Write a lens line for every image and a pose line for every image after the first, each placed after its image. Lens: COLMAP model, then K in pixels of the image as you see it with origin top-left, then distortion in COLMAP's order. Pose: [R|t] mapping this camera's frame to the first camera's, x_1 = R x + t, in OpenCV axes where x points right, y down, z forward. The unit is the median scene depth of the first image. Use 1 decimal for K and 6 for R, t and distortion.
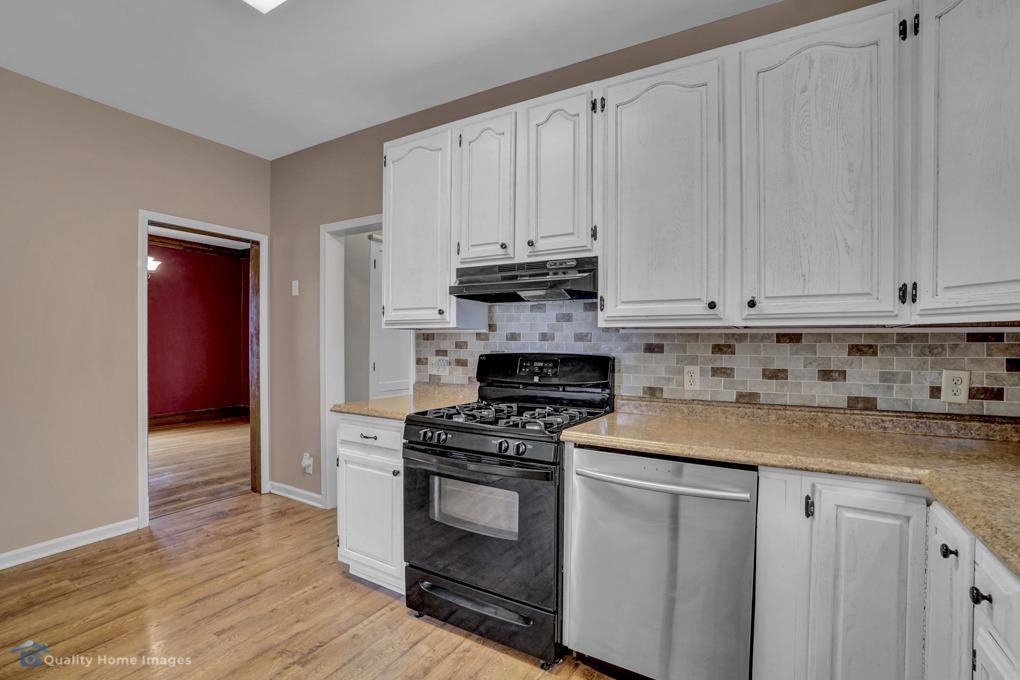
lens RADIAL K [[463.1, 0, 520.8], [0, 463.1, 344.5], [0, 0, 1]] dist [-0.065172, 0.025149]
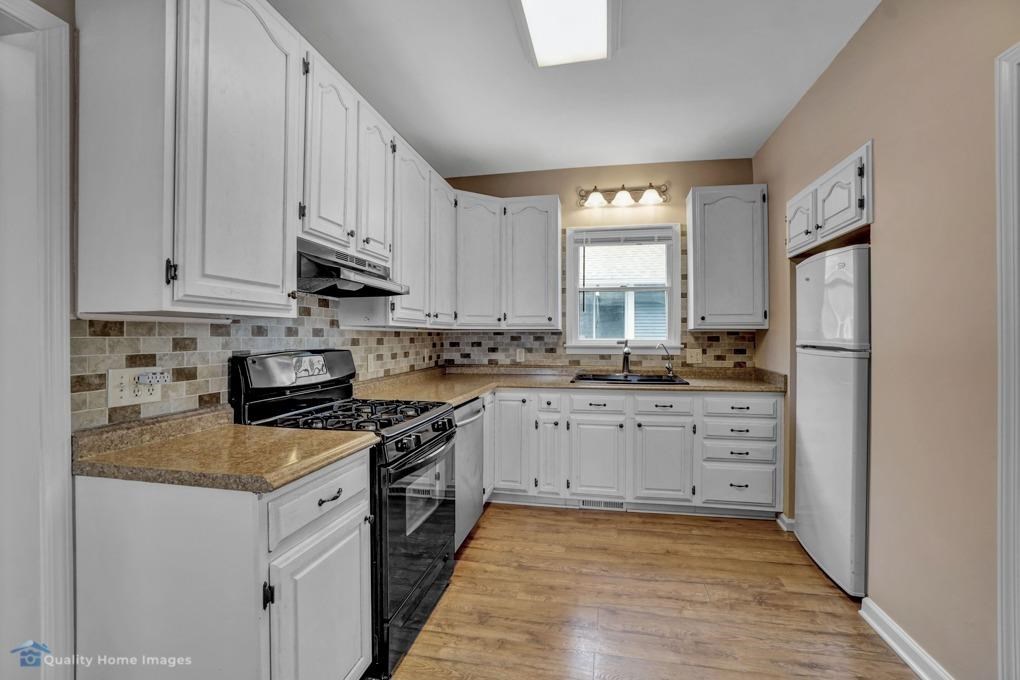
lens RADIAL K [[457.5, 0, 512.3], [0, 457.5, 336.9], [0, 0, 1]] dist [-0.059954, 0.023850]
pose [[-0.323333, -0.006107, 0.946266, -0.921278], [0.003568, 0.999964, 0.007673, -0.012433], [-0.946279, 0.005857, -0.323300, 0.916554]]
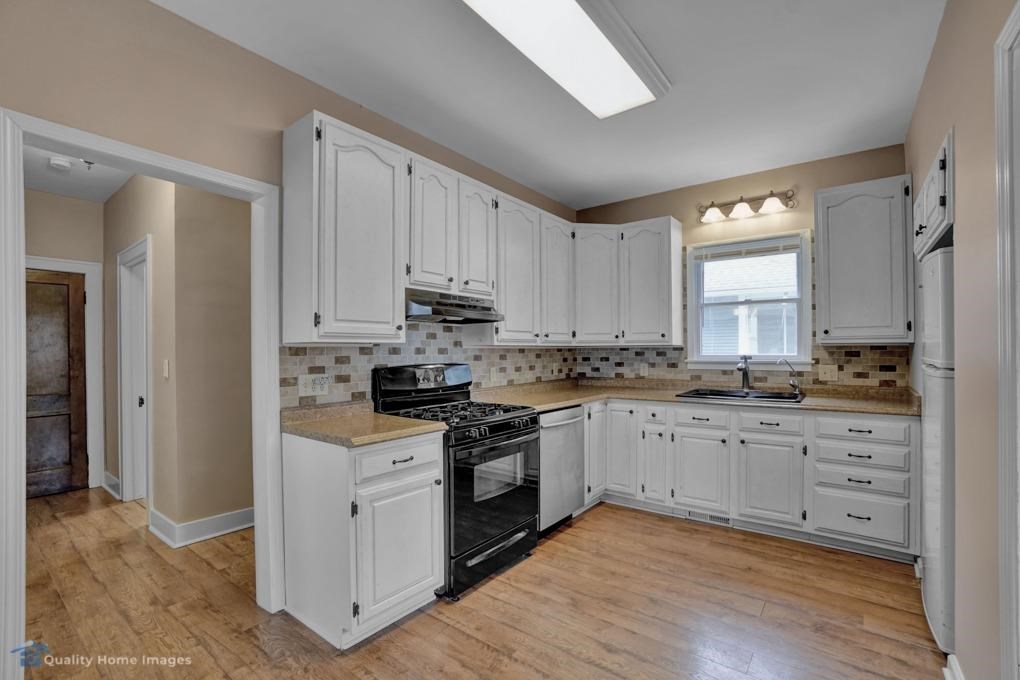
lens RADIAL K [[454.9, 0, 514.6], [0, 454.9, 350.6], [0, 0, 1]] dist [-0.058237, 0.023863]
pose [[0.120186, -0.006918, 0.992727, -1.153331], [0.012516, 0.999907, 0.005452, -0.021682], [-0.992673, 0.011770, 0.120261, 0.630190]]
